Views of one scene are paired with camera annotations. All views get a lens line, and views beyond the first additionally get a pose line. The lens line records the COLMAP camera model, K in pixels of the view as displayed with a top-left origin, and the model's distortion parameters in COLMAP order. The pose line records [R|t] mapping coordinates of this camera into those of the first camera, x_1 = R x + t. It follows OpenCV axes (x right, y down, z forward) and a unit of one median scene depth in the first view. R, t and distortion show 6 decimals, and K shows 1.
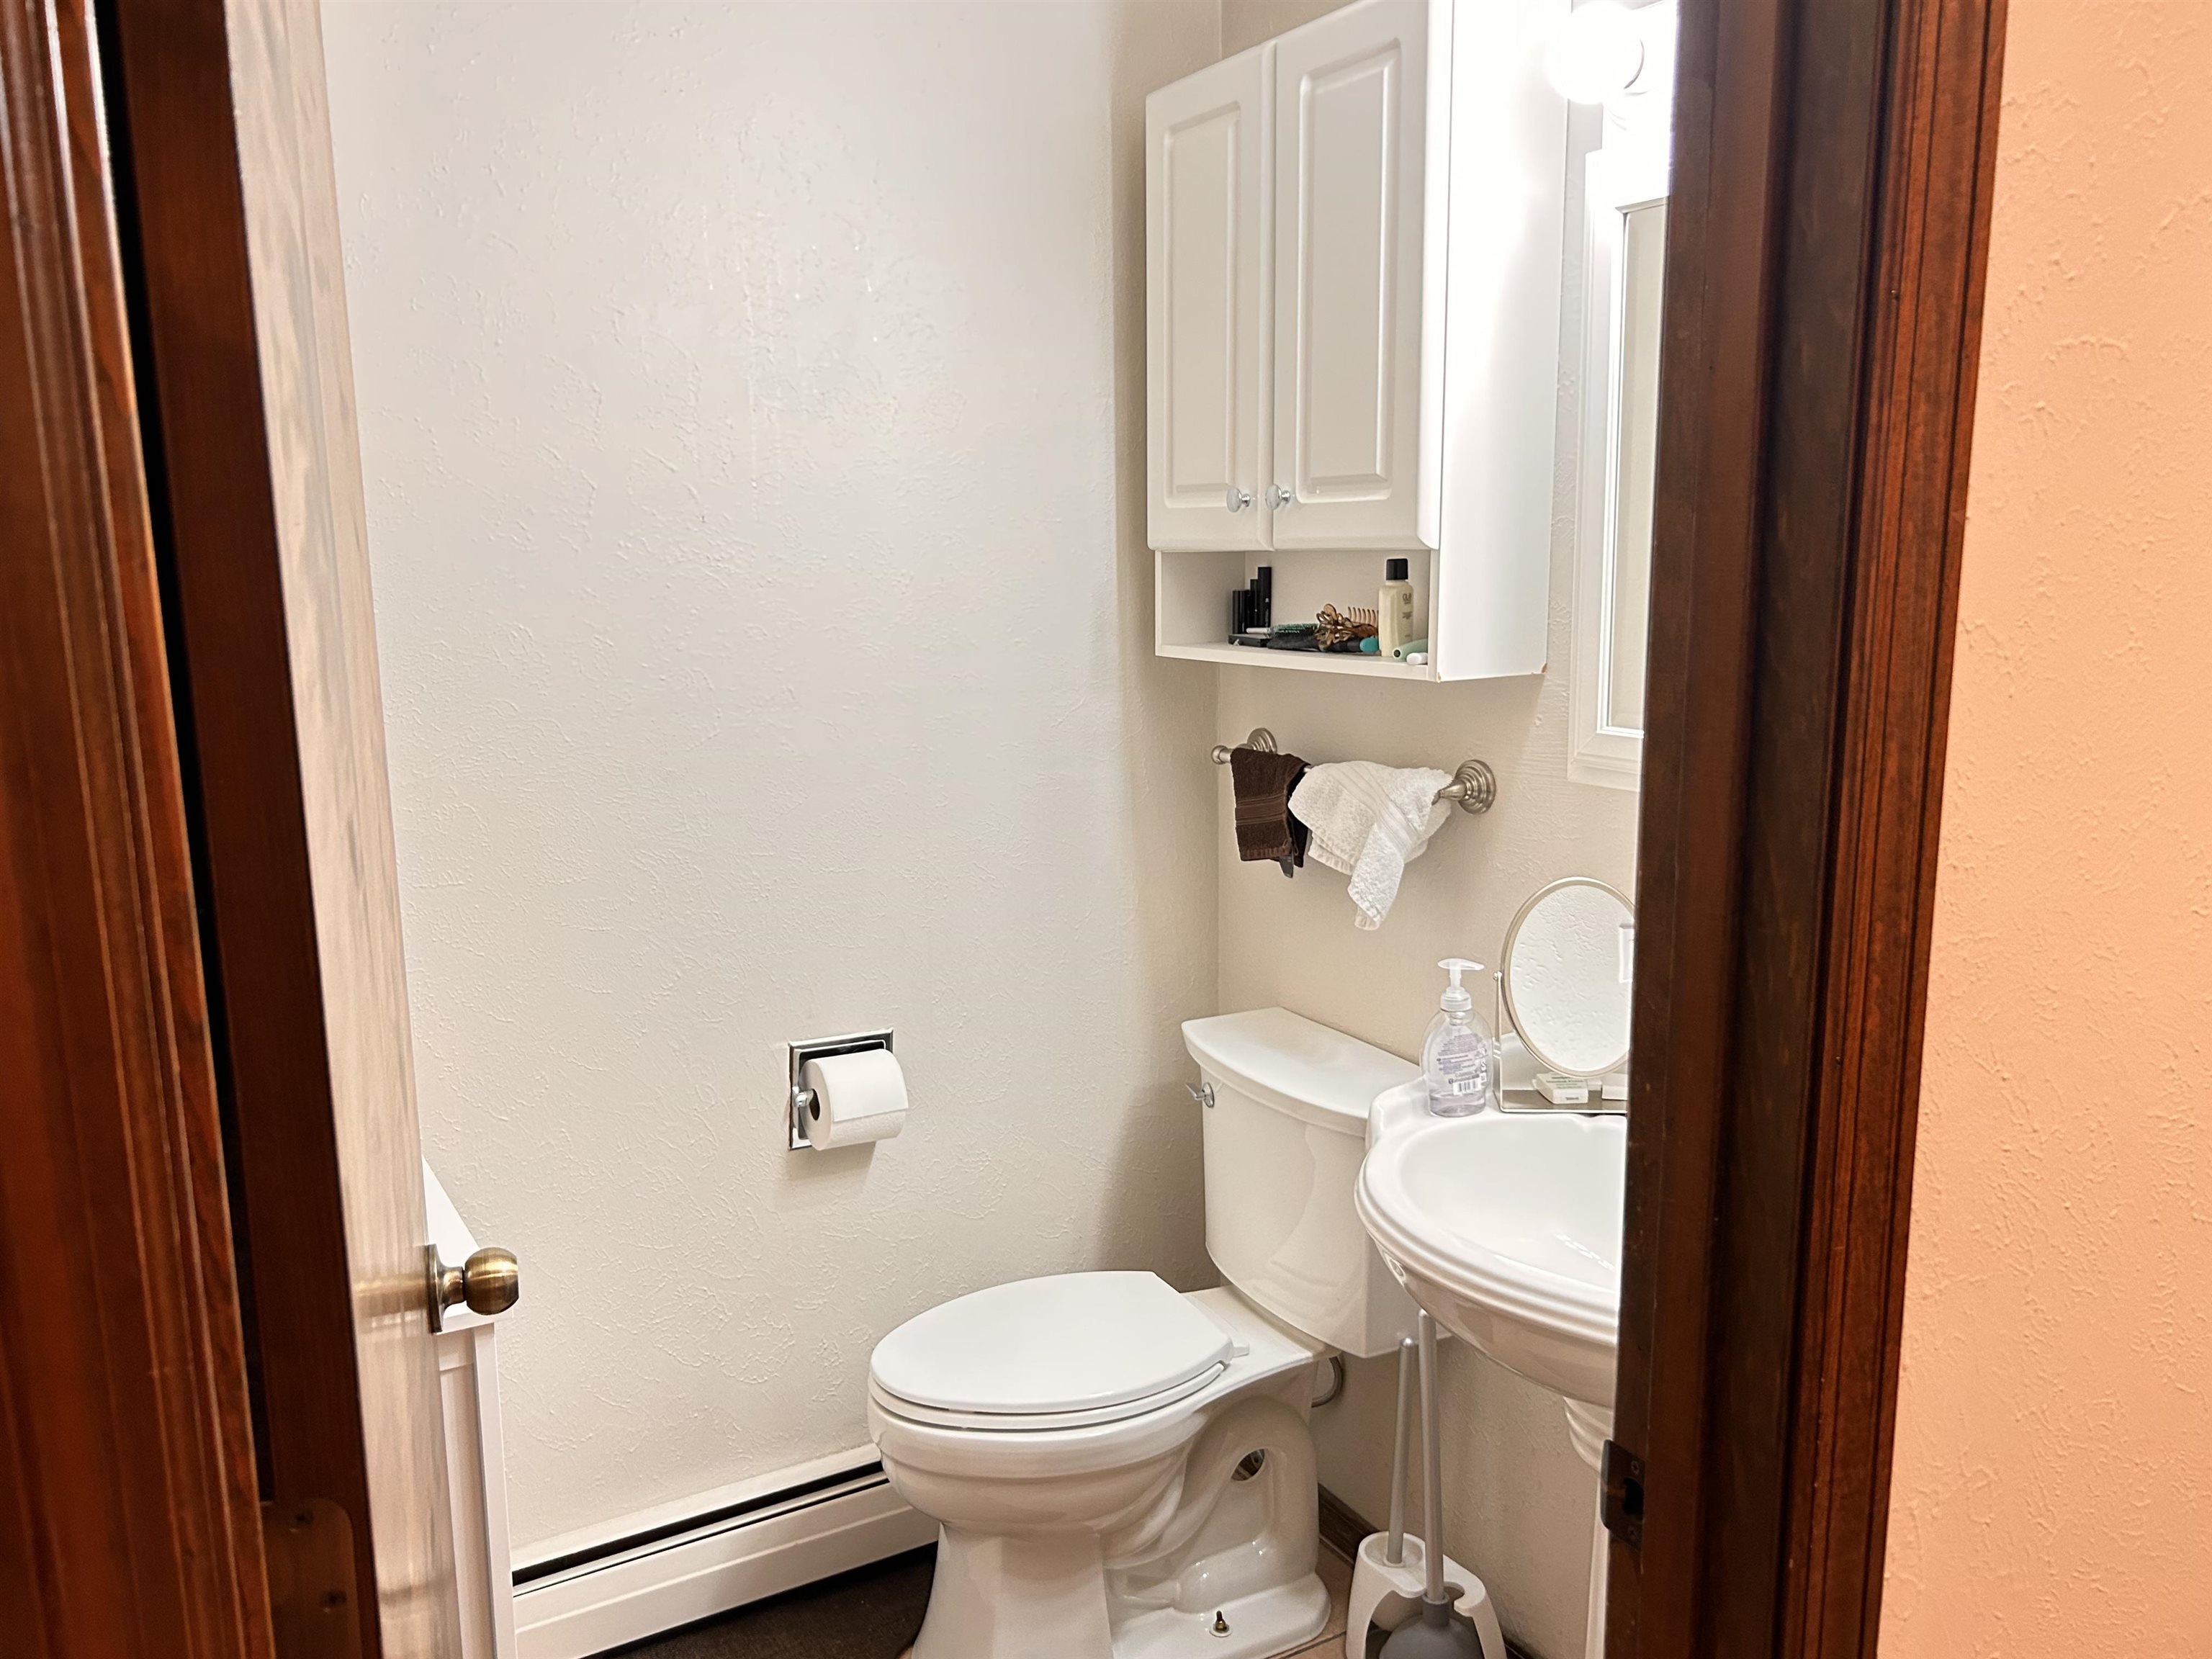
lens RADIAL K [[1676.1, 0, 1103.8], [0, 1676.1, 834.8], [0, 0, 1]] dist [0.052610, -0.062640]
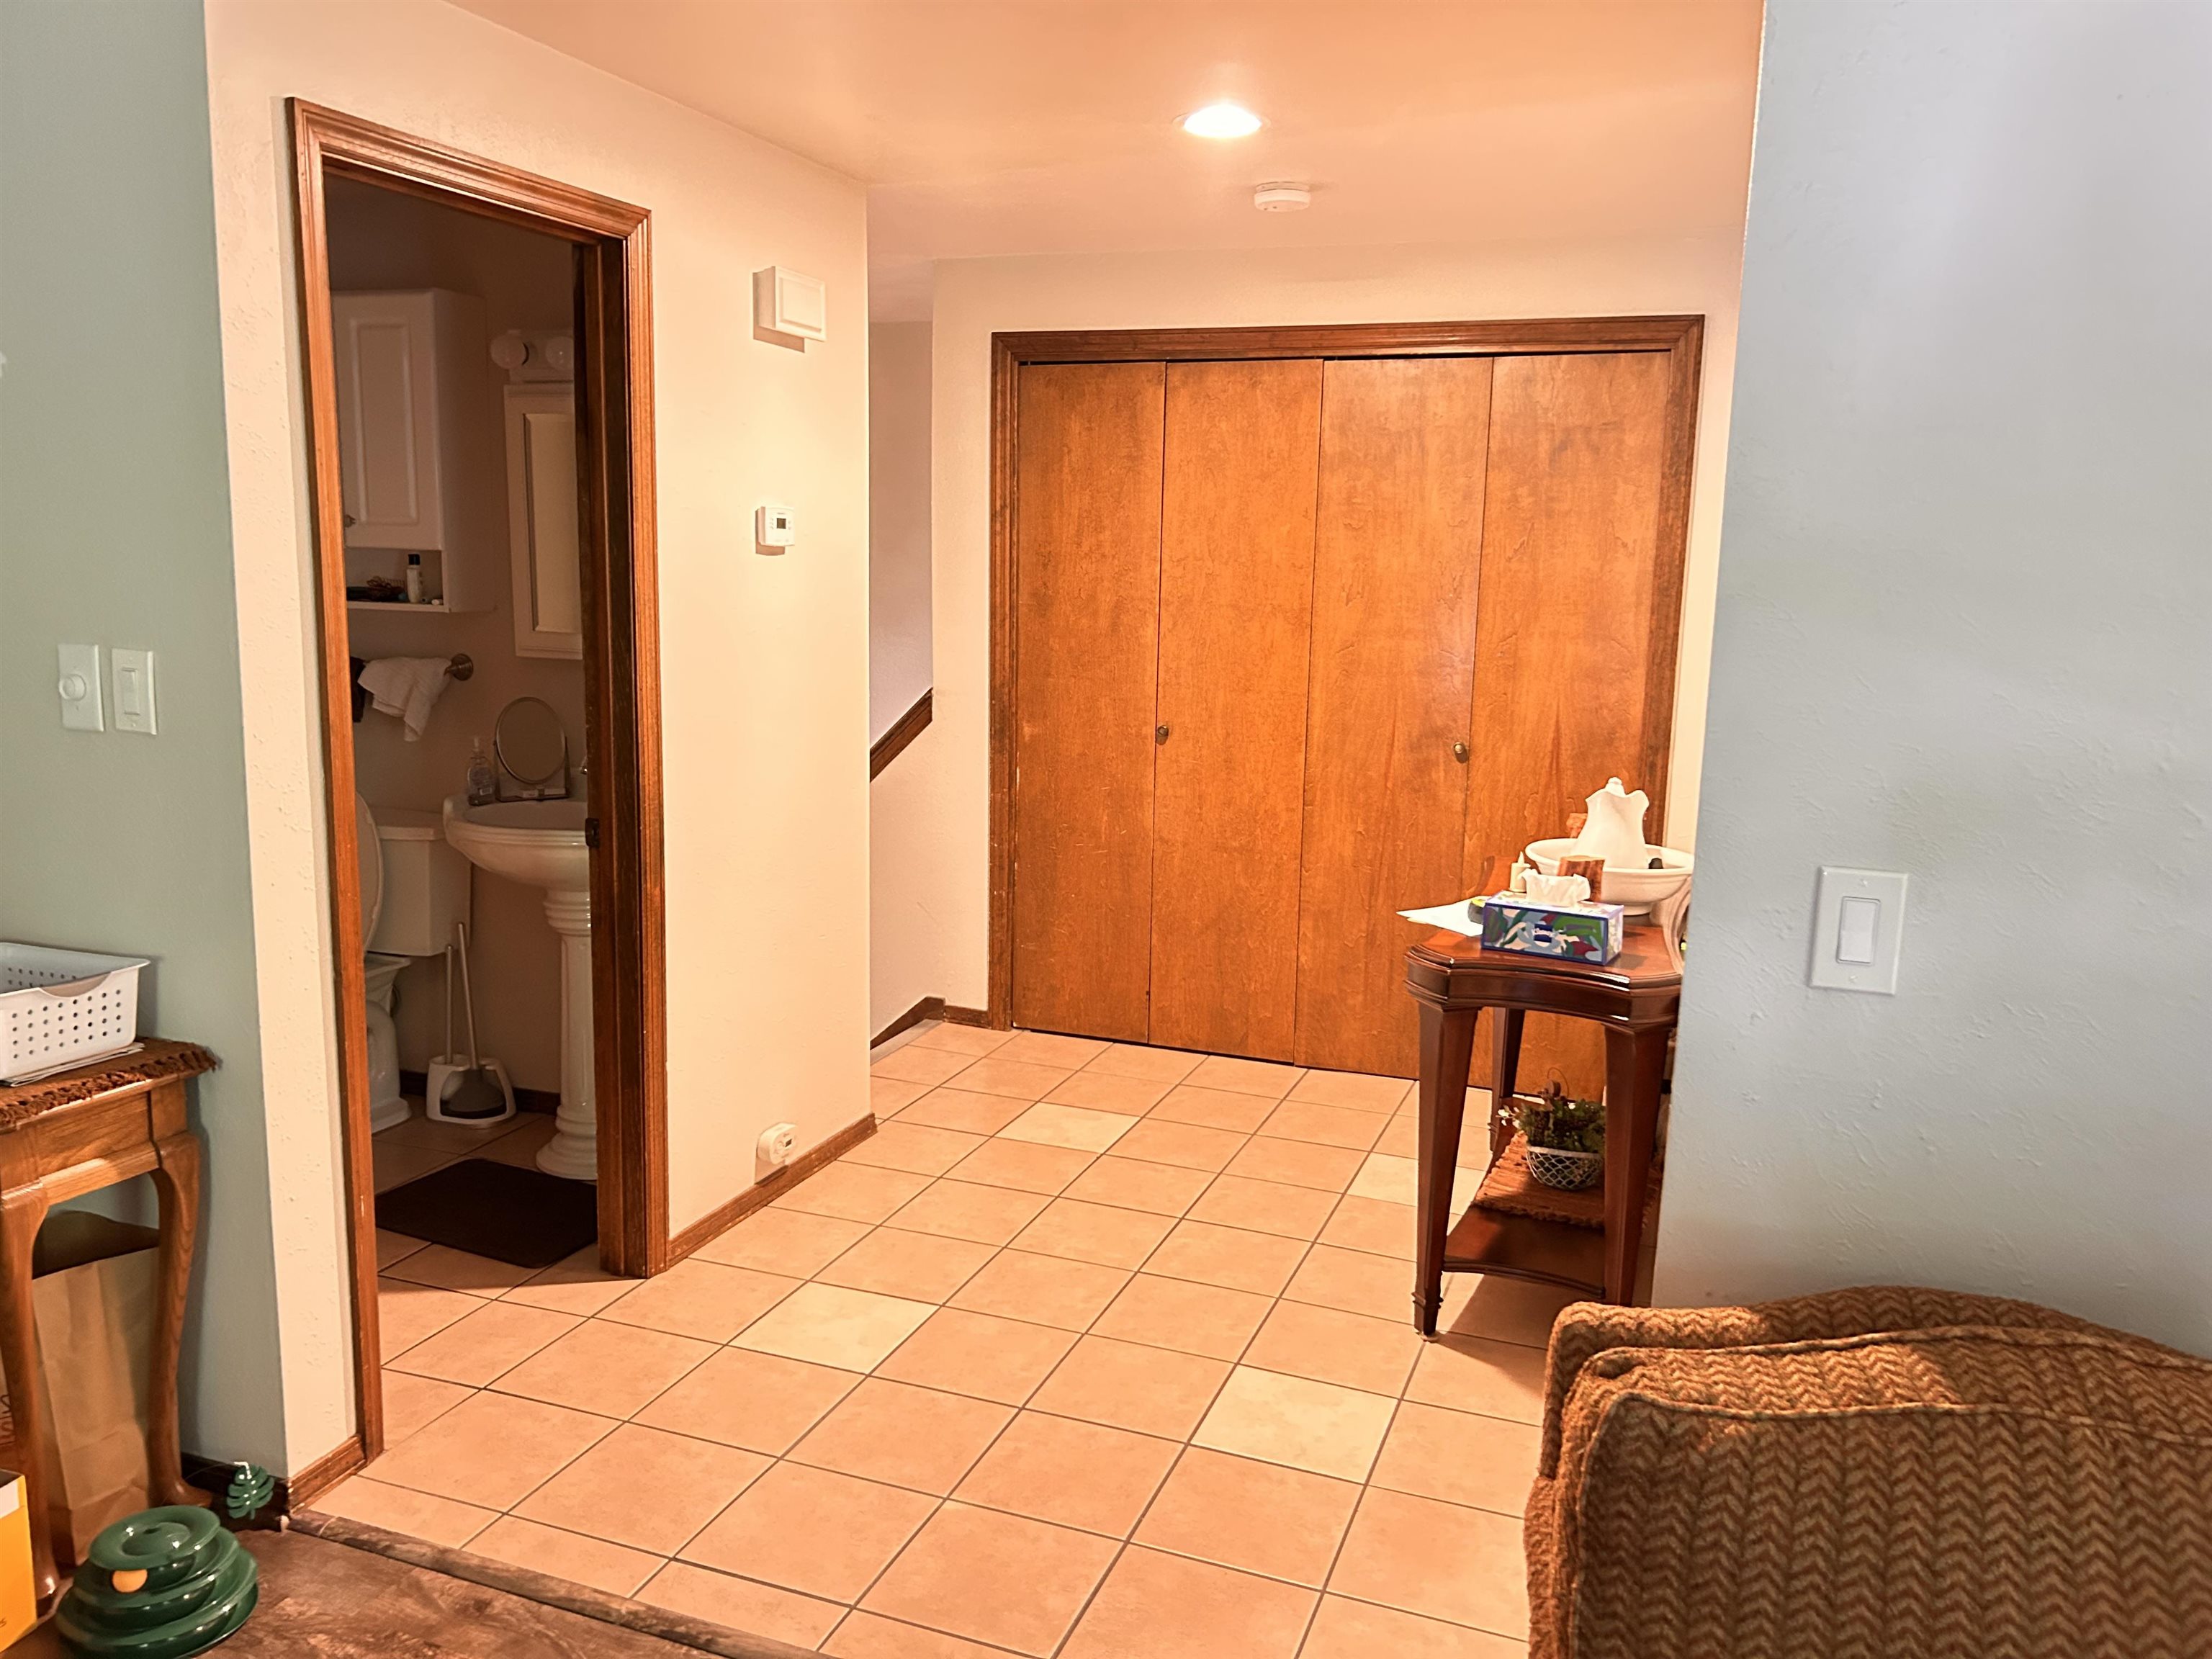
lens RADIAL K [[1676.1, 0, 1089.7], [0, 1676.1, 833.4], [0, 0, 1]] dist [0.052610, -0.062640]
pose [[0.789419, -0.071792, 0.609642, -0.434338], [0.068794, 0.997228, 0.028353, 0.164399], [-0.609987, 0.019557, 0.792170, -1.058953]]
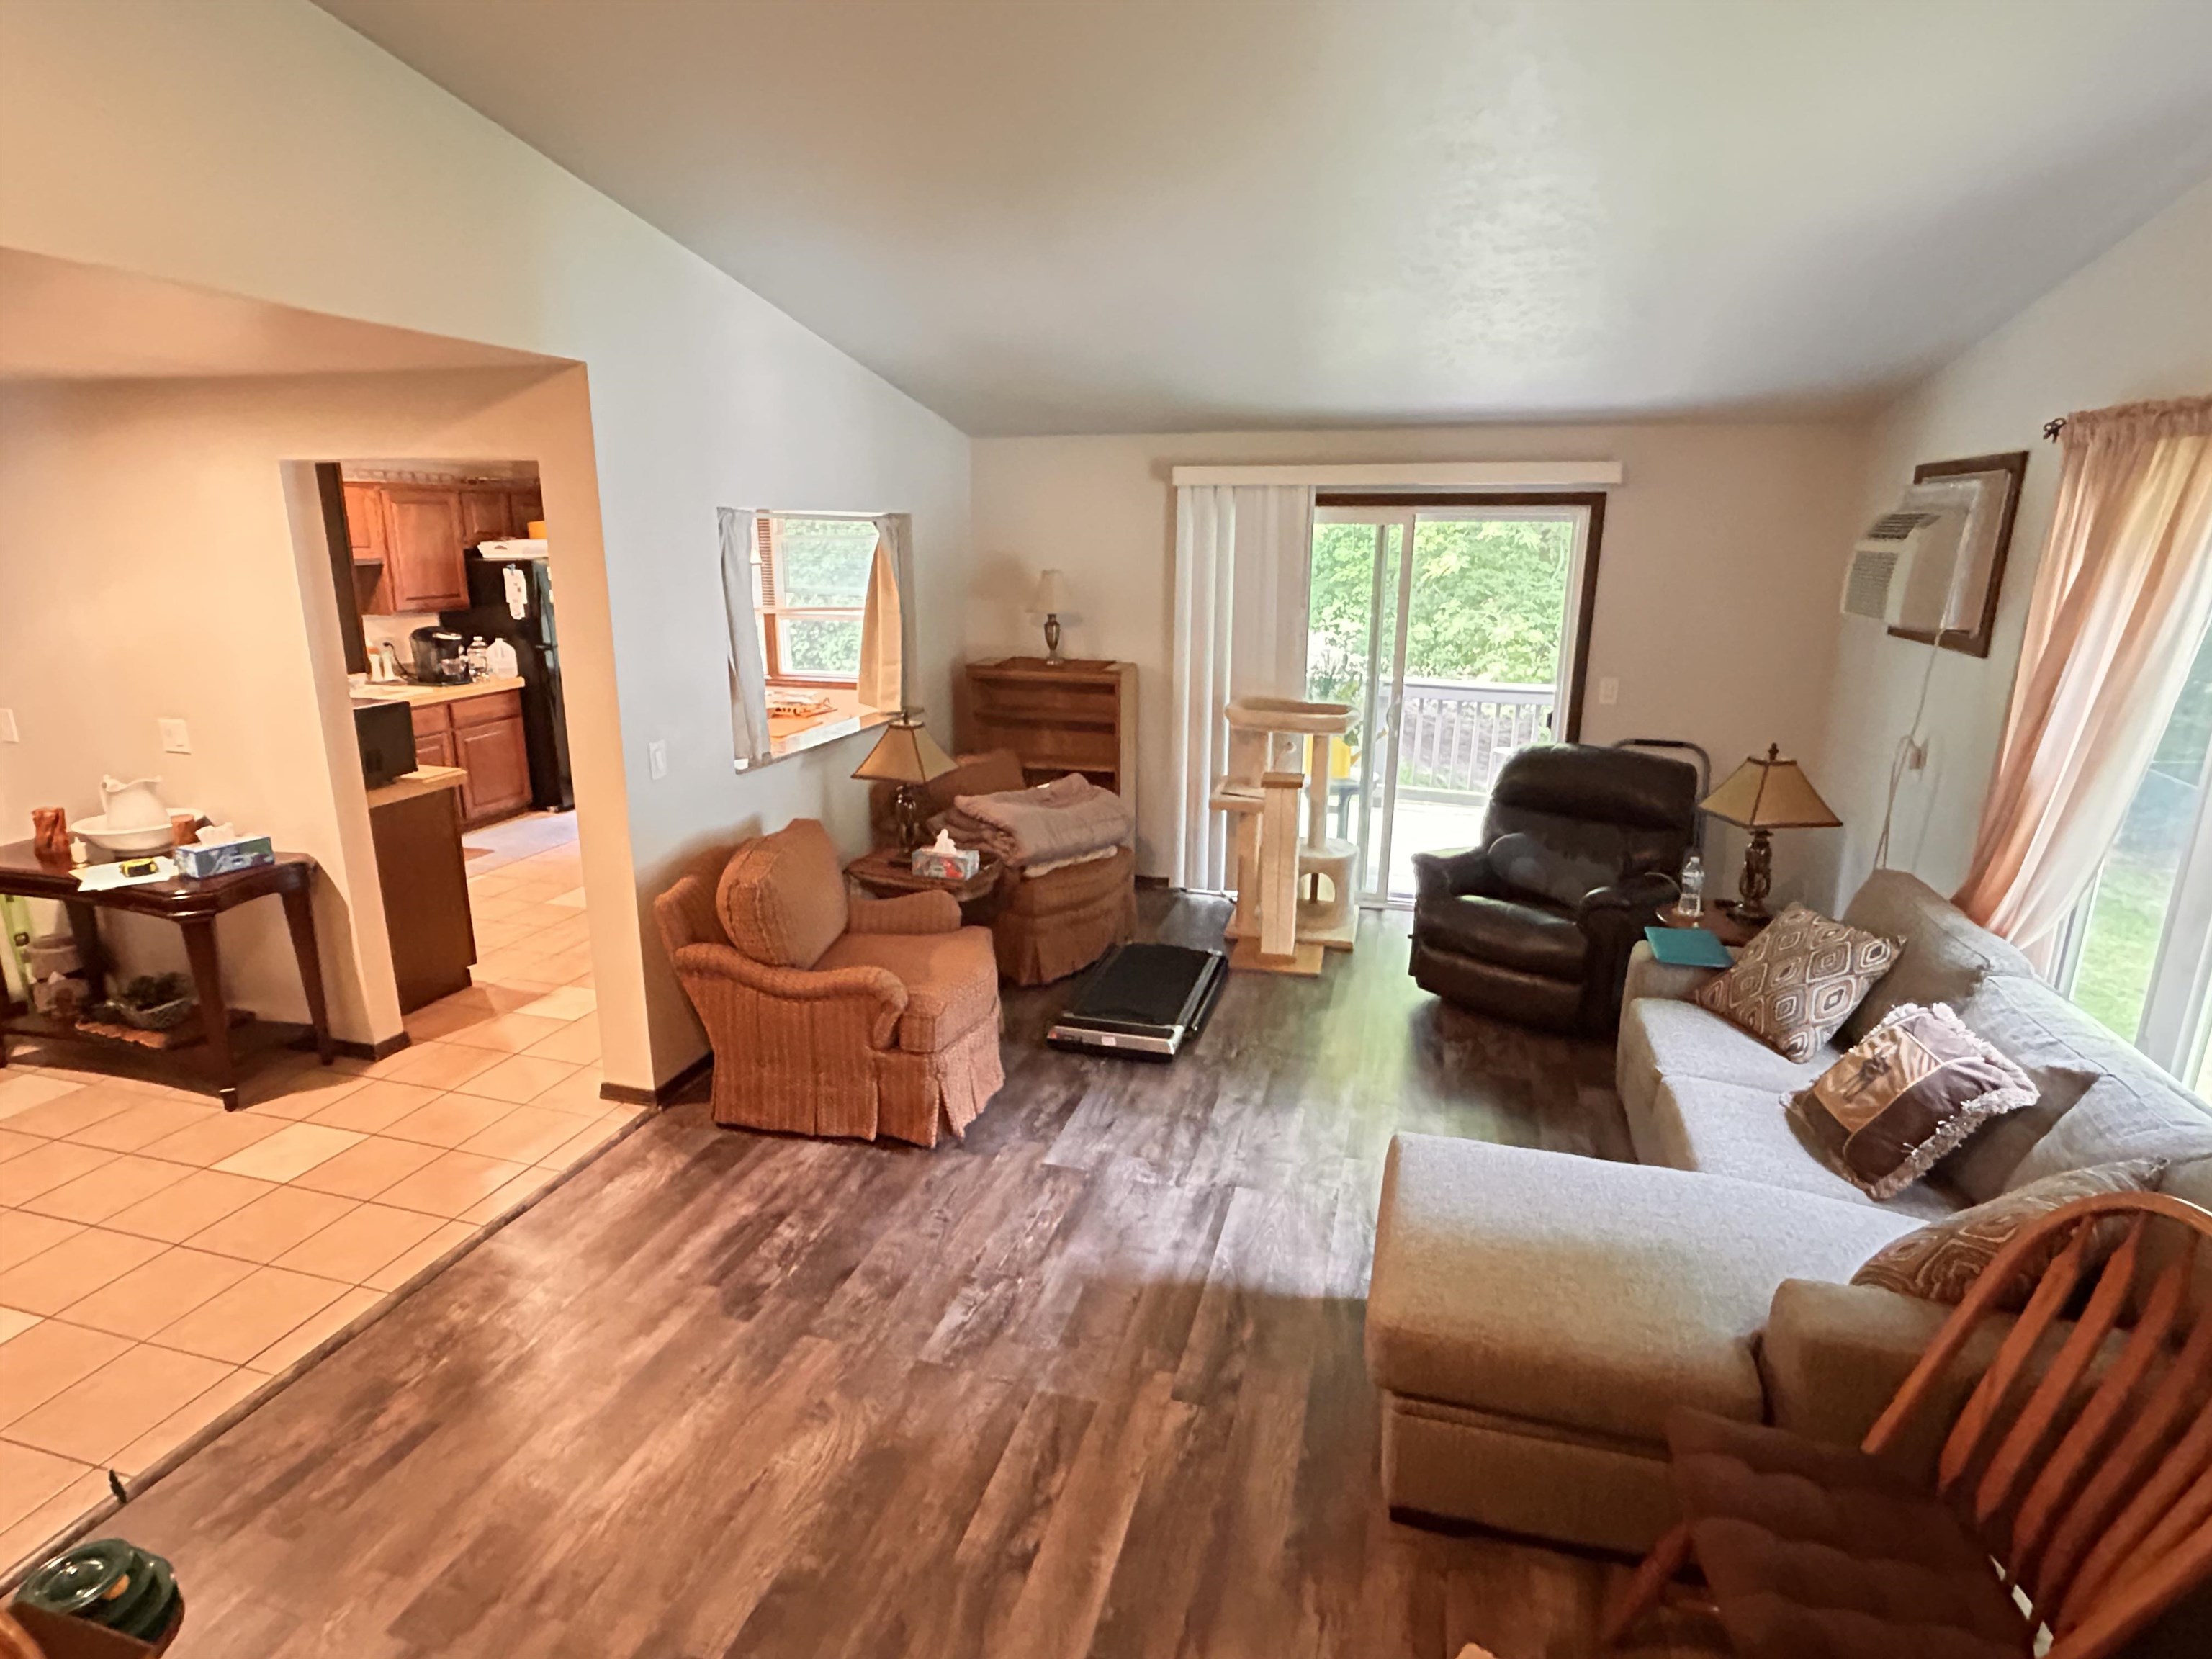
lens RADIAL K [[1173.0, 0, 1096.6], [0, 1173.0, 826.6], [0, 0, 1]] dist [0.001496, -0.004195]
pose [[-0.684745, -0.168996, 0.708918, -1.393361], [0.123409, 0.931807, 0.341330, -0.169637], [-0.718258, 0.321211, -0.617195, -0.019169]]
